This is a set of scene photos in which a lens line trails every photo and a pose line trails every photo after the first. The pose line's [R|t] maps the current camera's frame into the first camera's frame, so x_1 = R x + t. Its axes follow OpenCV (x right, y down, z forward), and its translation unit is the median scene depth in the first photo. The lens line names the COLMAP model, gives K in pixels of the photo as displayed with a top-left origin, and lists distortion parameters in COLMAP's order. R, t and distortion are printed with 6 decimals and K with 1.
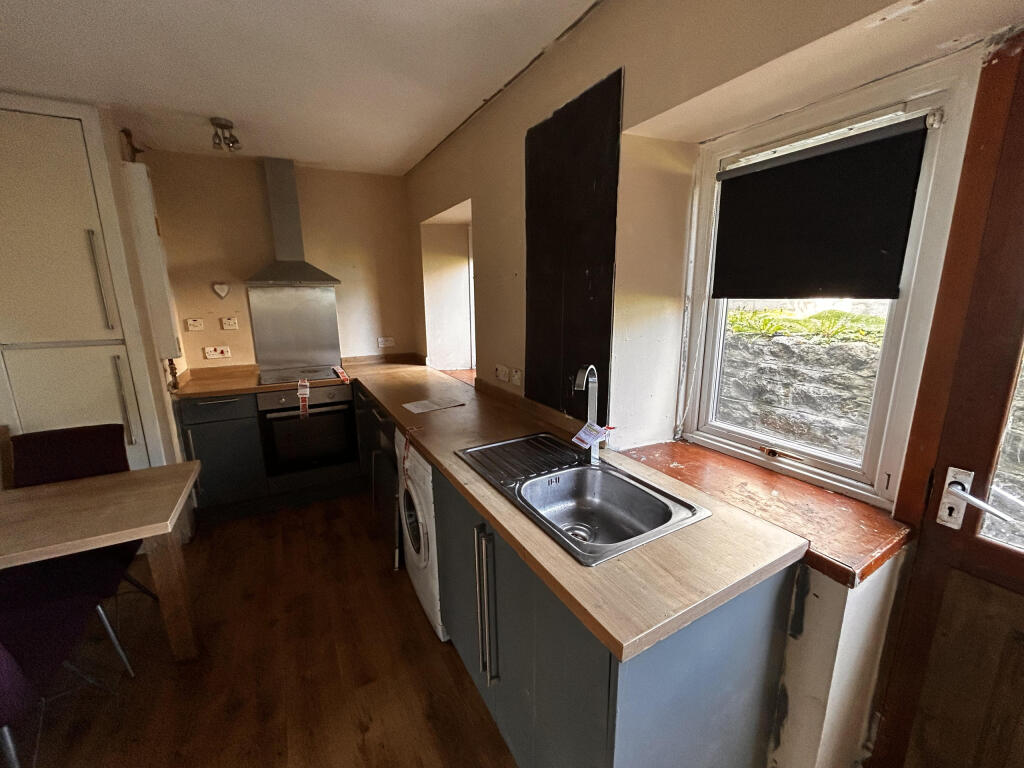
lens RADIAL K [[412.4, 0, 513.6], [0, 412.4, 380.8], [0, 0, 1]] dist [-0.000151, -0.000054]
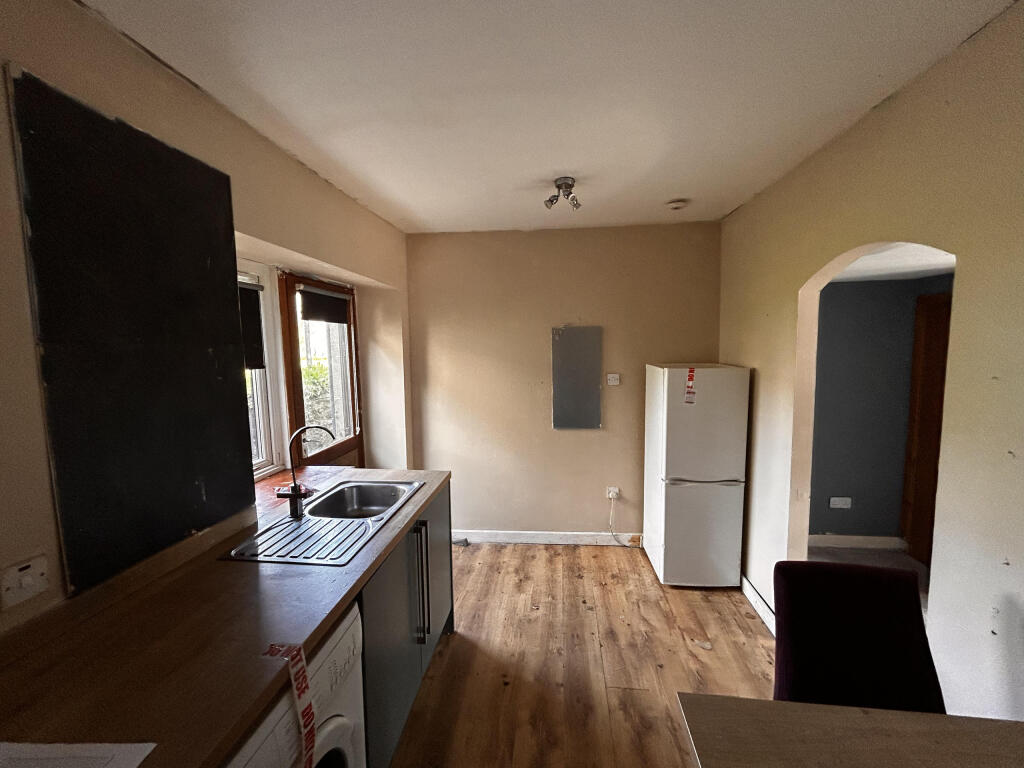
lens RADIAL K [[412.4, 0, 511.4], [0, 412.4, 384.6], [0, 0, 1]] dist [-0.000151, -0.000054]
pose [[-0.814351, -0.036128, 0.579247, -0.778742], [0.138286, 0.957237, 0.254117, -0.295145], [-0.563658, 0.287042, -0.774530, 1.200737]]
